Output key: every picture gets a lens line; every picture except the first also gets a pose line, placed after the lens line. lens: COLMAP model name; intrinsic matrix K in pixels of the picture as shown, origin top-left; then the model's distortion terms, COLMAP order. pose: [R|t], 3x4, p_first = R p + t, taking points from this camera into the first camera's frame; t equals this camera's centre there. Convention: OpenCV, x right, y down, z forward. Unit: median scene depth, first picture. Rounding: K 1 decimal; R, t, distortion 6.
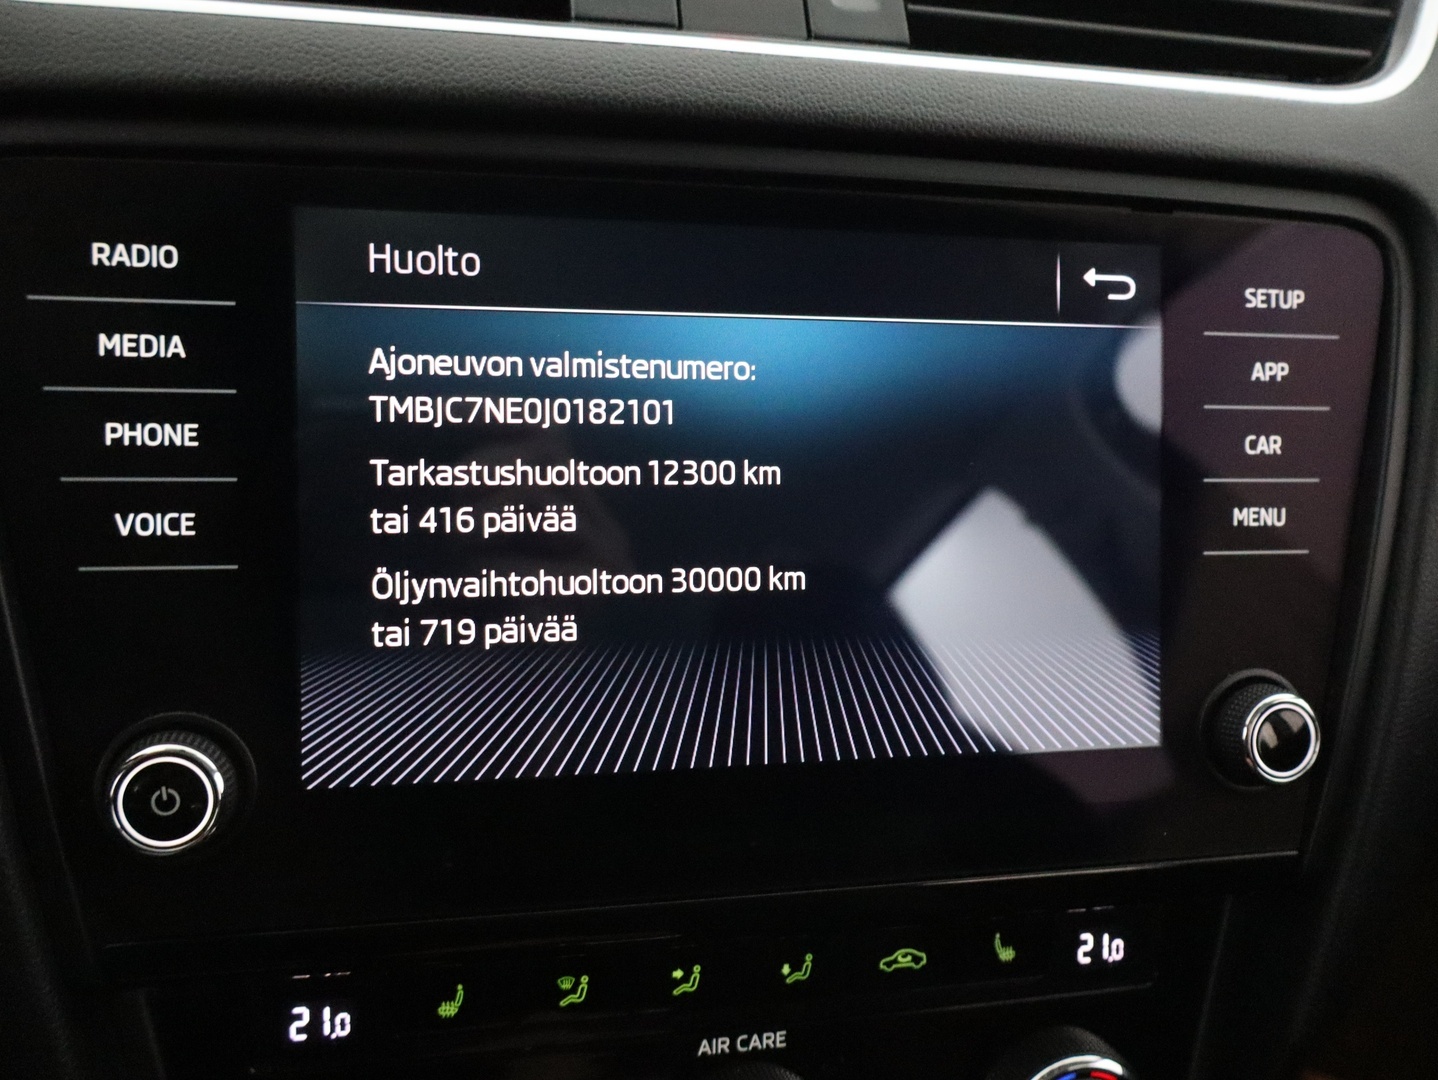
lens RADIAL K [[1320.7, 0, 721.3], [0, 1320.7, 537.8], [0, 0, 1]] dist [-0.014362, 0.000000]
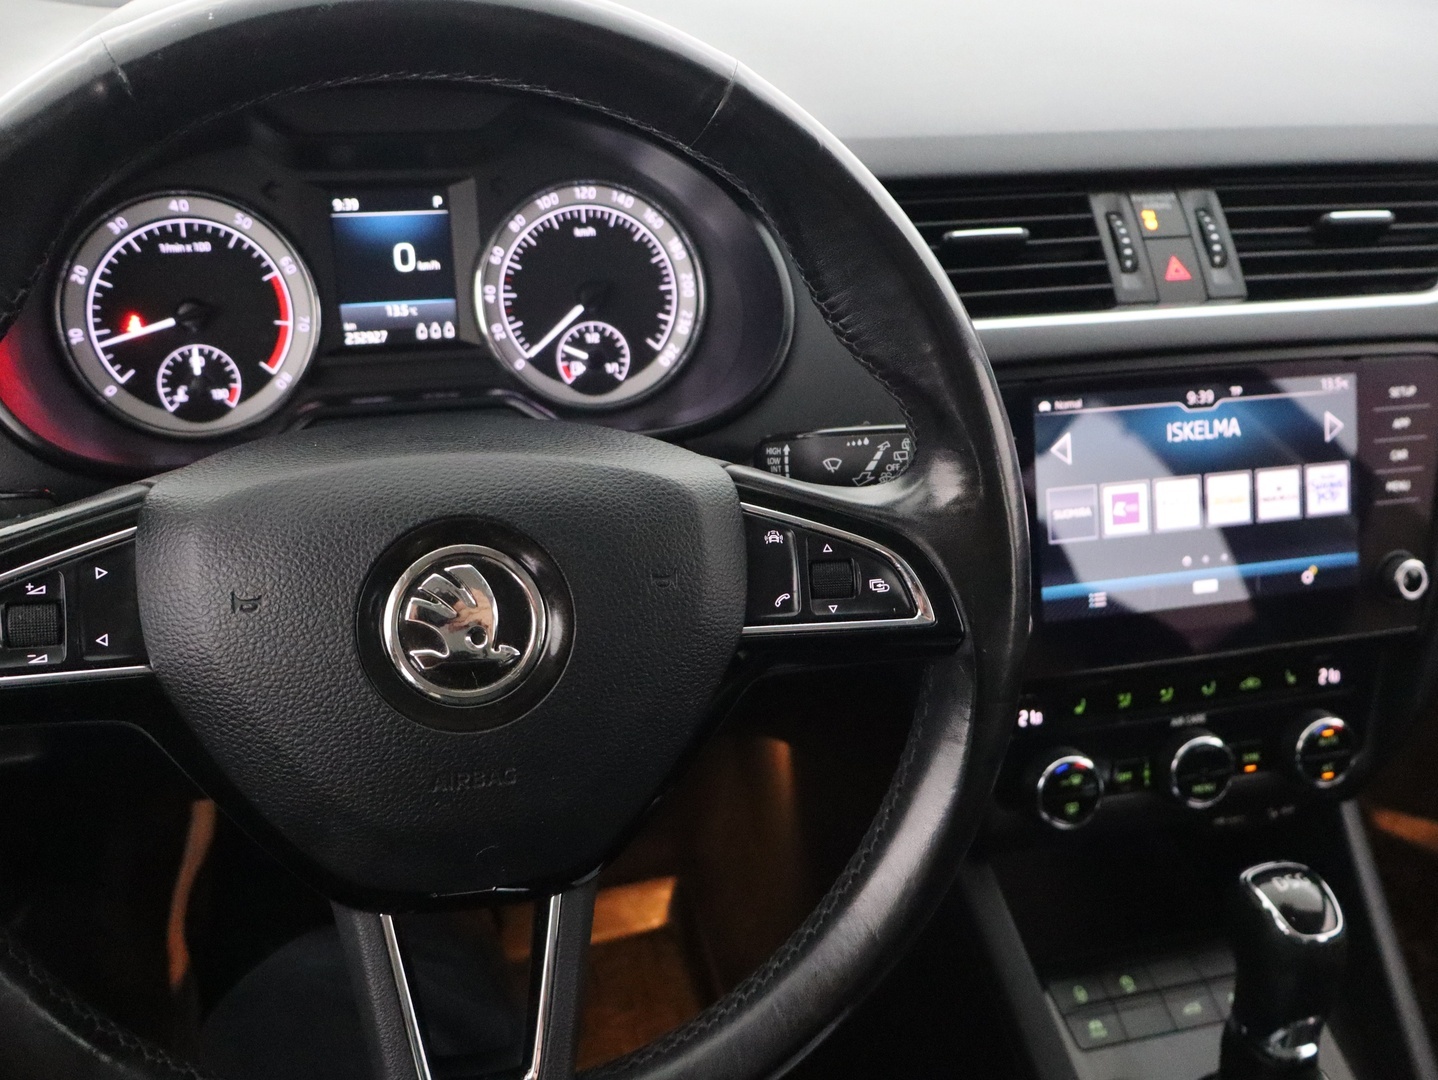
lens RADIAL K [[1320.7, 0, 717.2], [0, 1320.7, 544.8], [0, 0, 1]] dist [-0.014362, 0.000000]
pose [[0.997869, -0.064891, -0.006832, -0.821773], [0.065239, 0.994109, 0.086551, -0.200859], [0.001176, -0.086812, 0.996224, -1.392766]]
